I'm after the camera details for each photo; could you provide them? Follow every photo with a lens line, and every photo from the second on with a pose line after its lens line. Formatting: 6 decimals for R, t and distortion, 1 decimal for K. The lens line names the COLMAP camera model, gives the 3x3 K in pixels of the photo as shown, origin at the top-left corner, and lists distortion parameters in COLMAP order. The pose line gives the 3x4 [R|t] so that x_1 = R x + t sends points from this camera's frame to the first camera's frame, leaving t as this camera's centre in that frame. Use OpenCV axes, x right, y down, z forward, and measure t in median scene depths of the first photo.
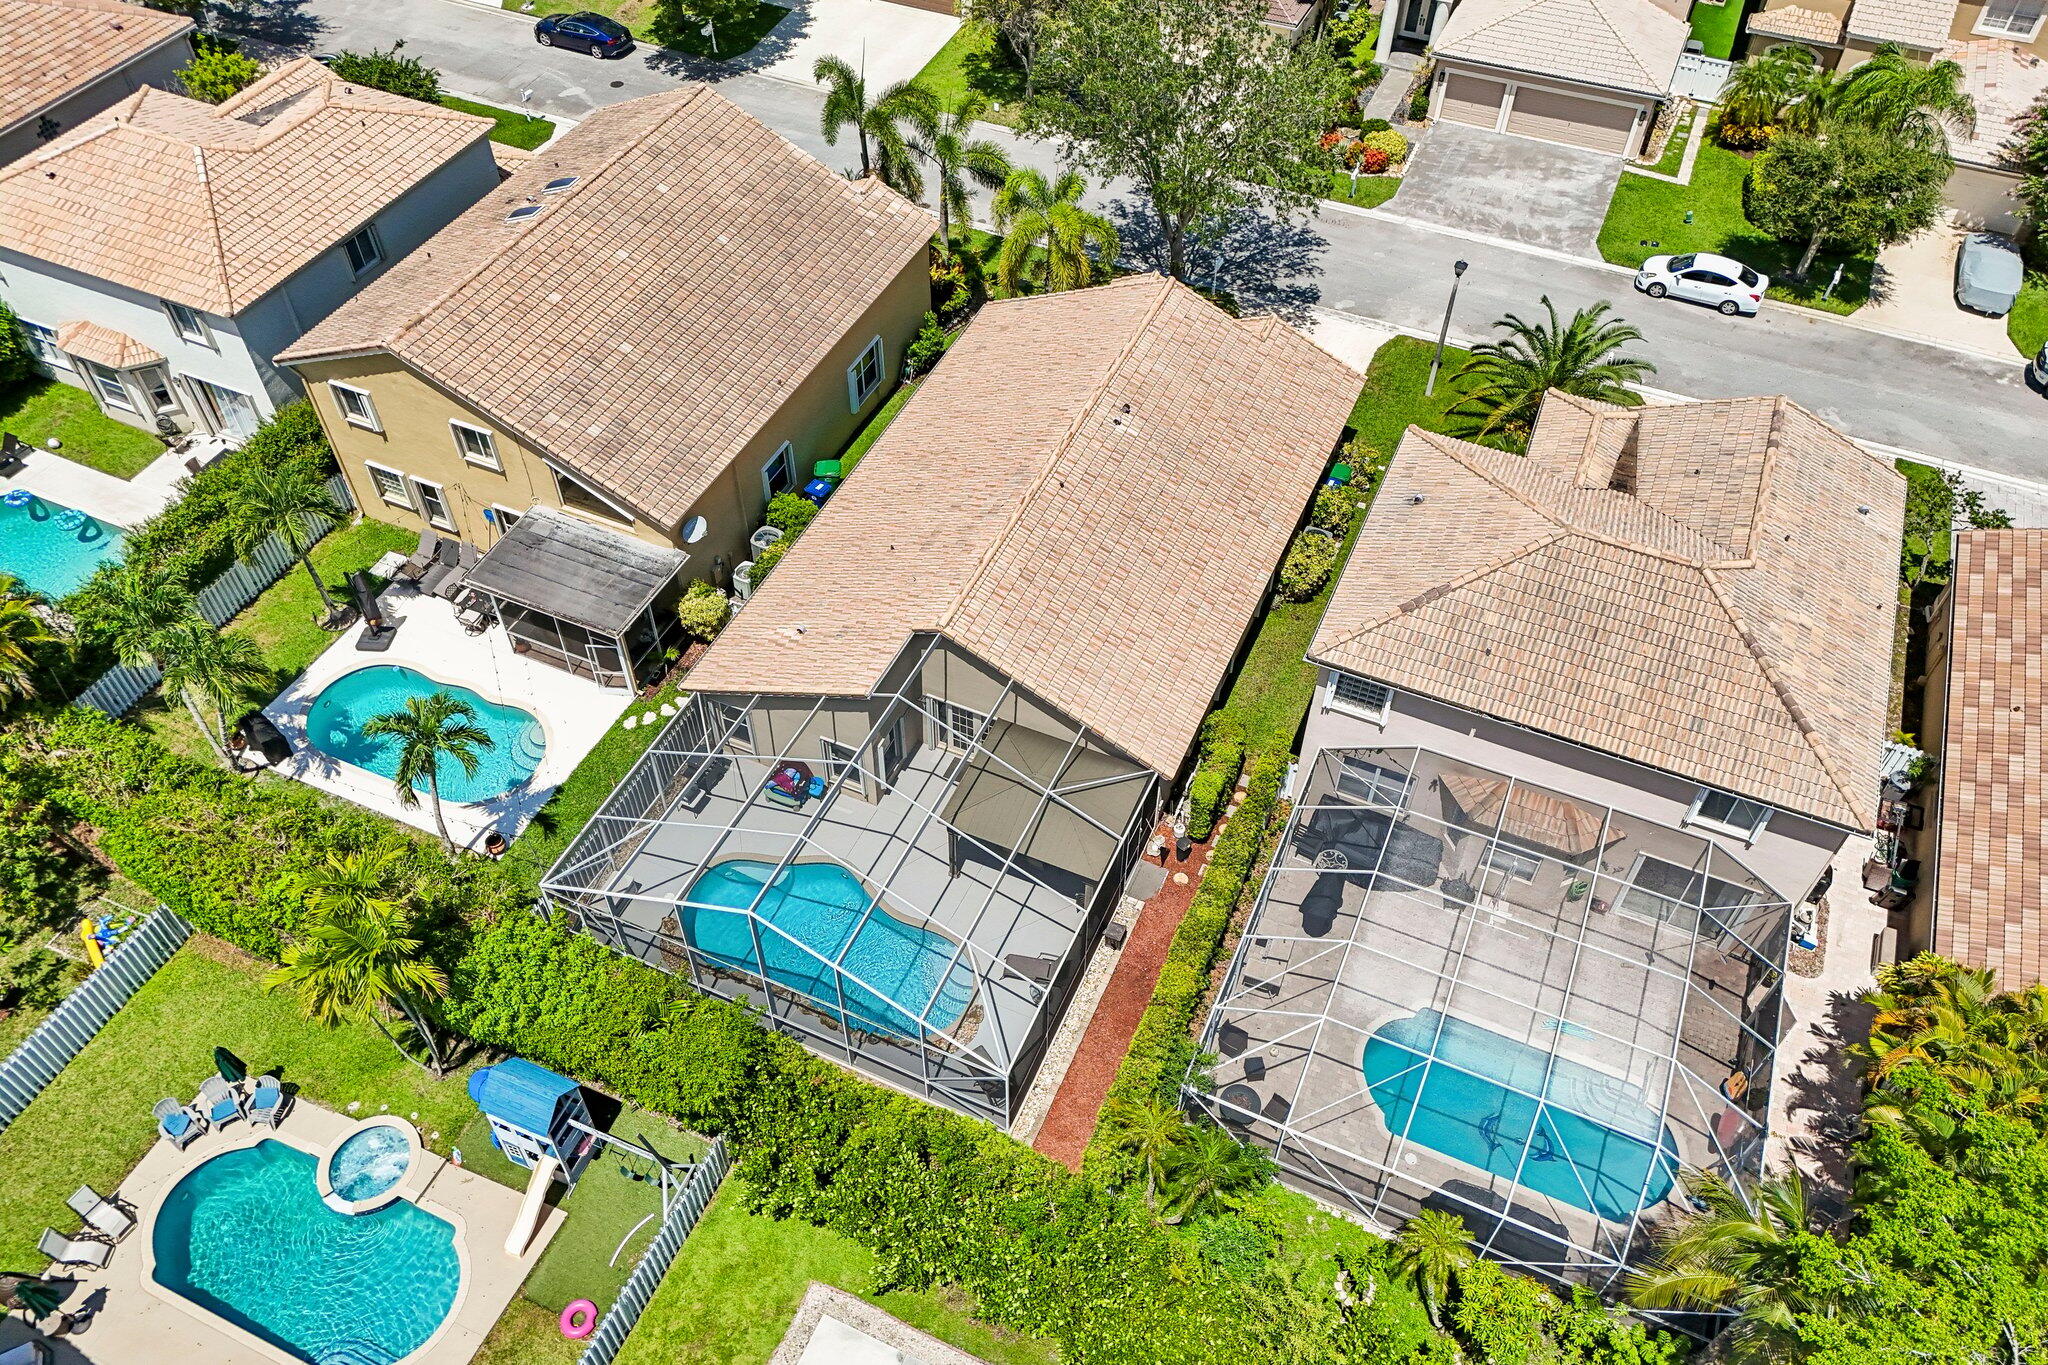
lens RADIAL K [[1489.2, 0, 1031.3], [0, 1489.2, 684.8], [0, 0, 1]] dist [0.080831, -0.076434]
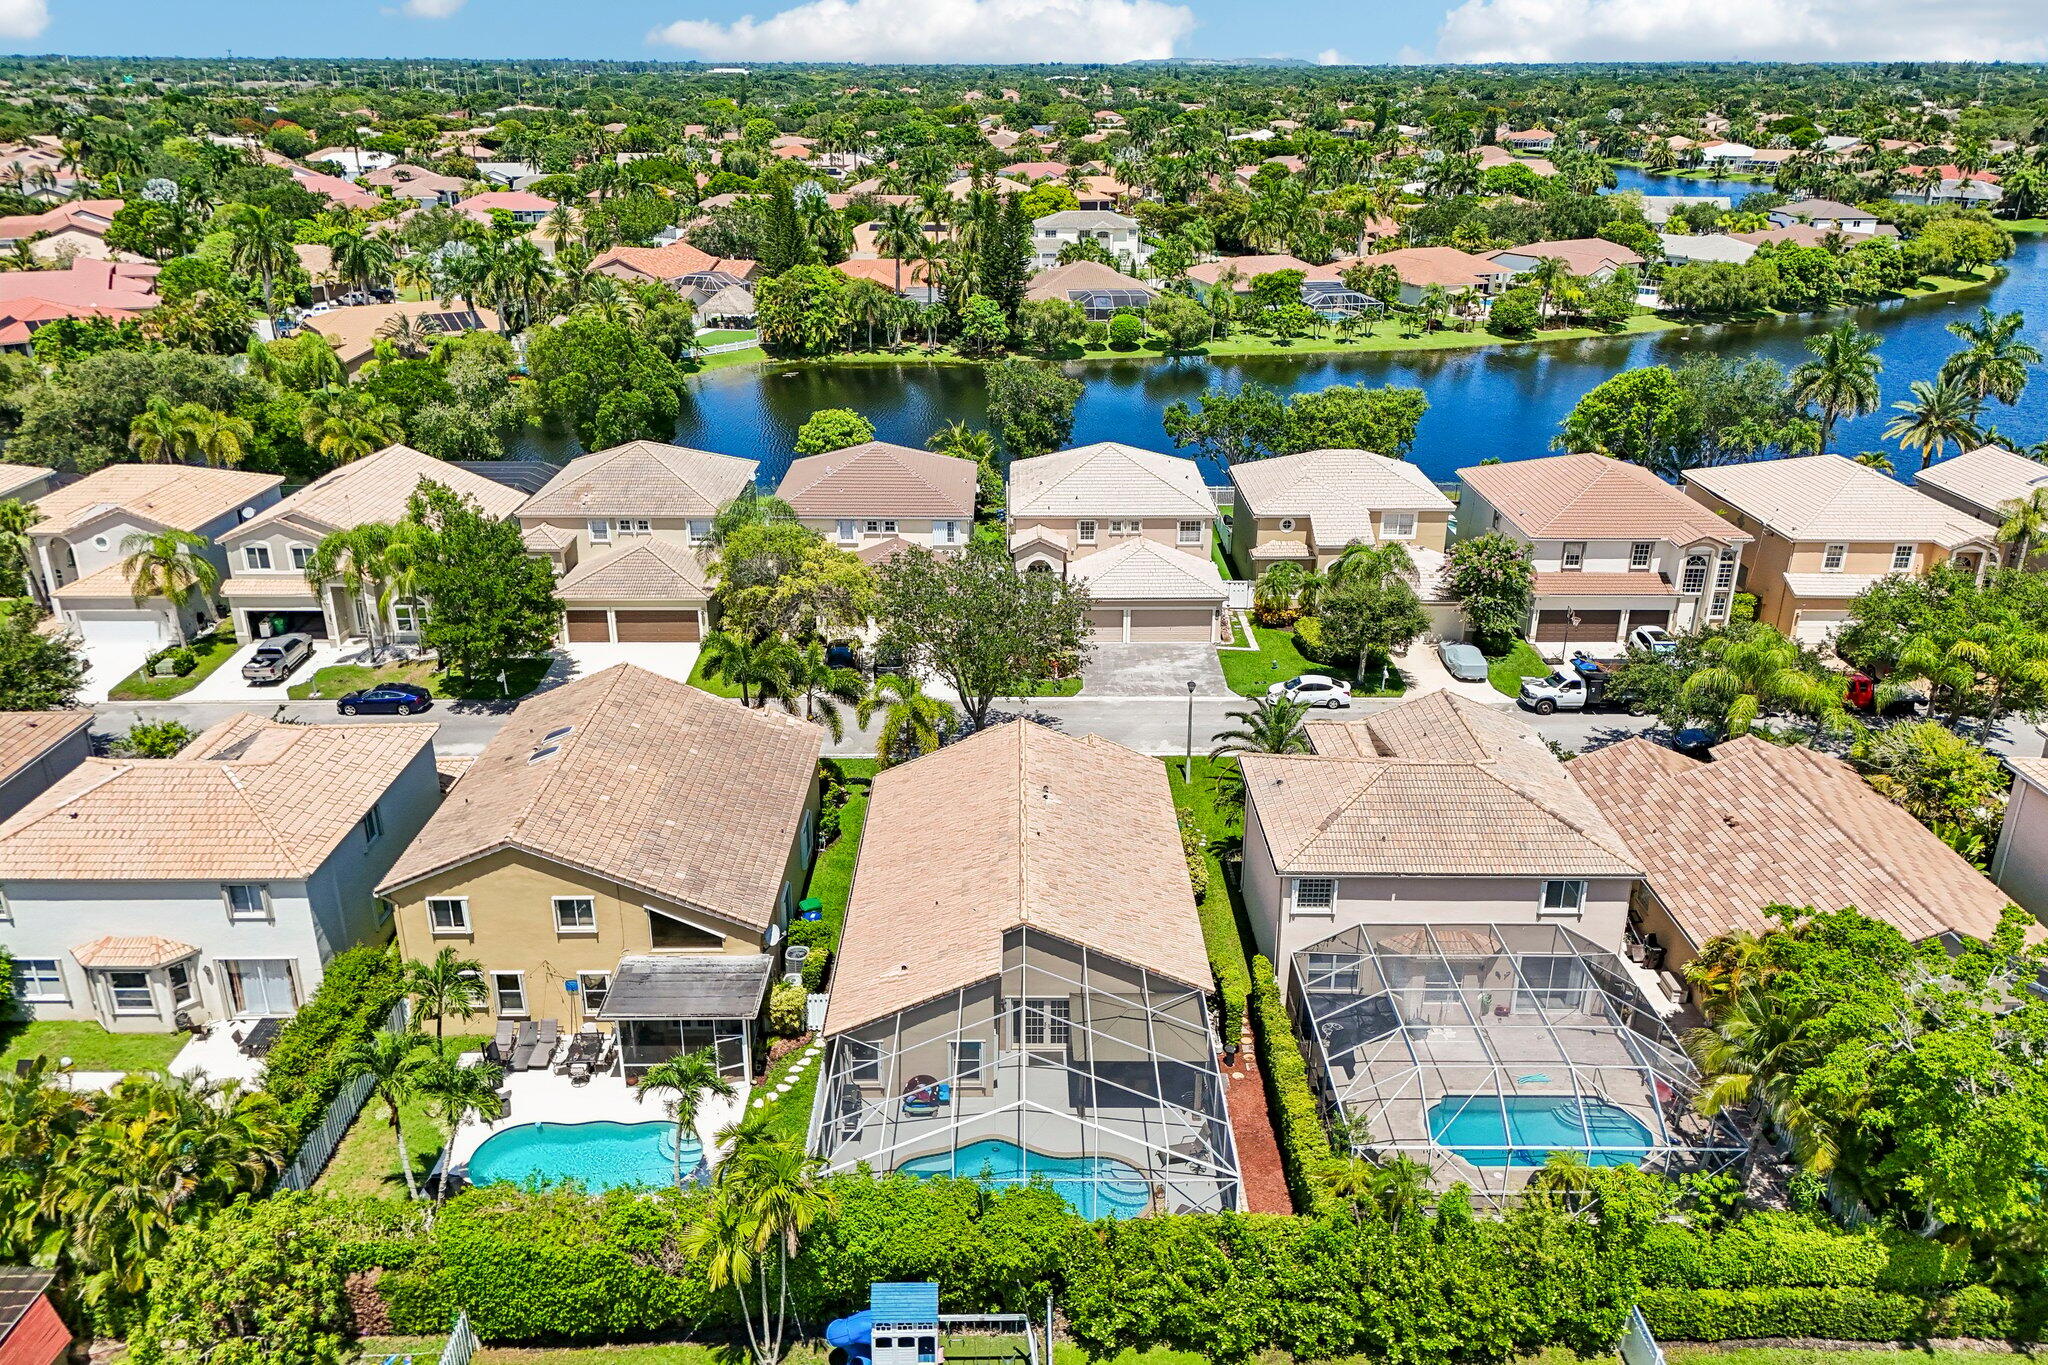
lens RADIAL K [[1489.2, 0, 1031.3], [0, 1489.2, 684.8], [0, 0, 1]] dist [0.080831, -0.076434]
pose [[0.910910, -0.163350, 0.378893, -0.423006], [0.312348, 0.873013, -0.374549, 0.223166], [-0.269596, 0.459526, 0.846258, -0.179575]]
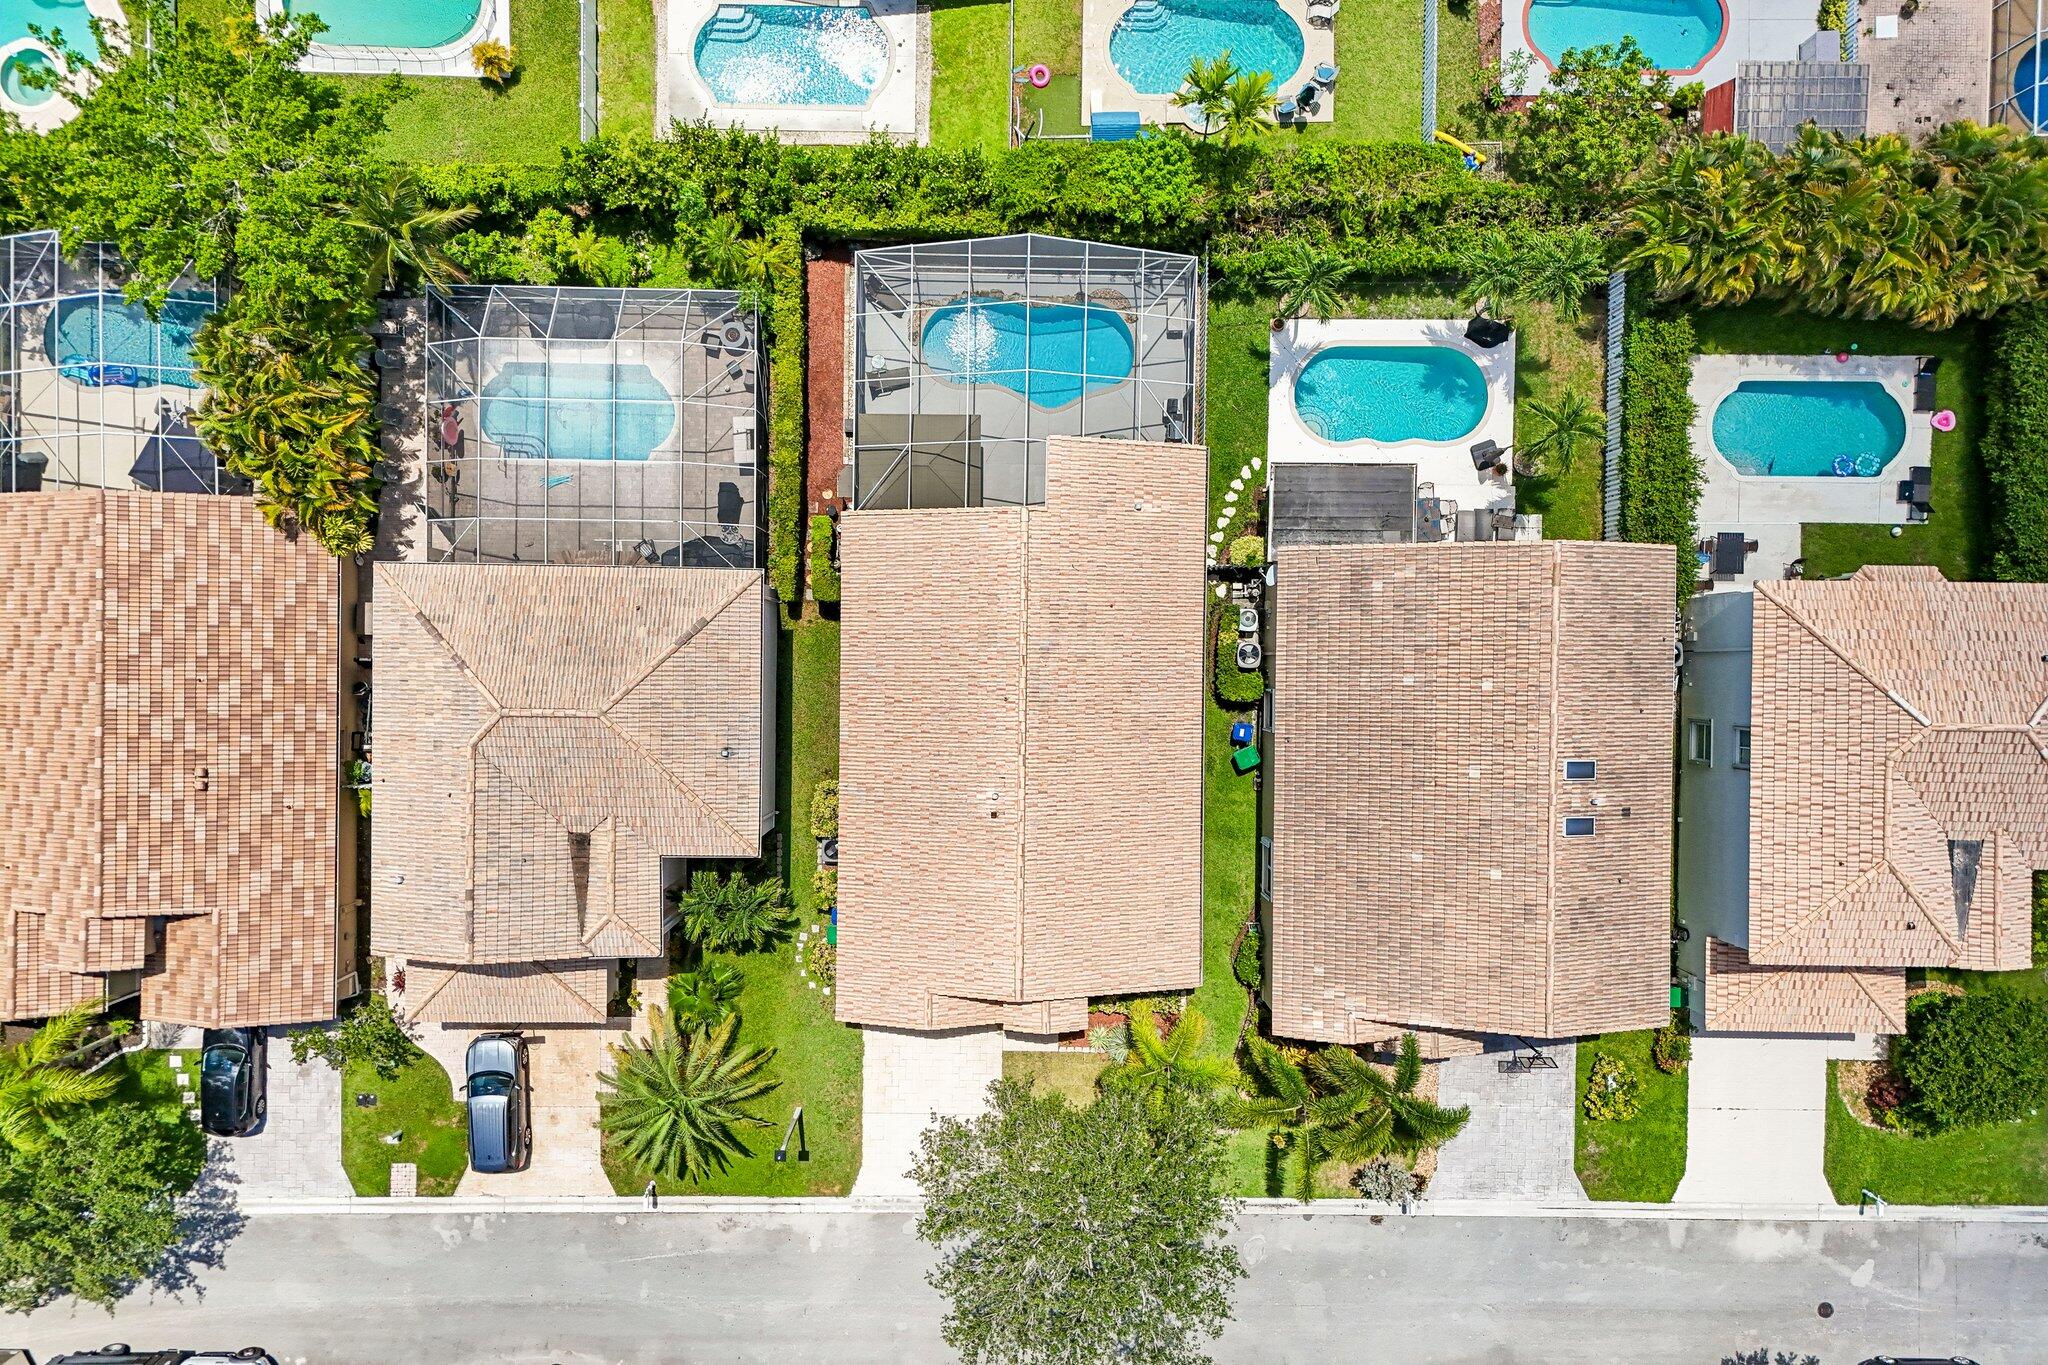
lens RADIAL K [[1489.2, 0, 1031.3], [0, 1489.2, 684.8], [0, 0, 1]] dist [0.080831, -0.076434]
pose [[-0.916733, 0.399309, -0.012364, 0.008807], [-0.312670, -0.697874, 0.644368, -0.821878], [0.248674, 0.594579, 0.764616, 0.050400]]
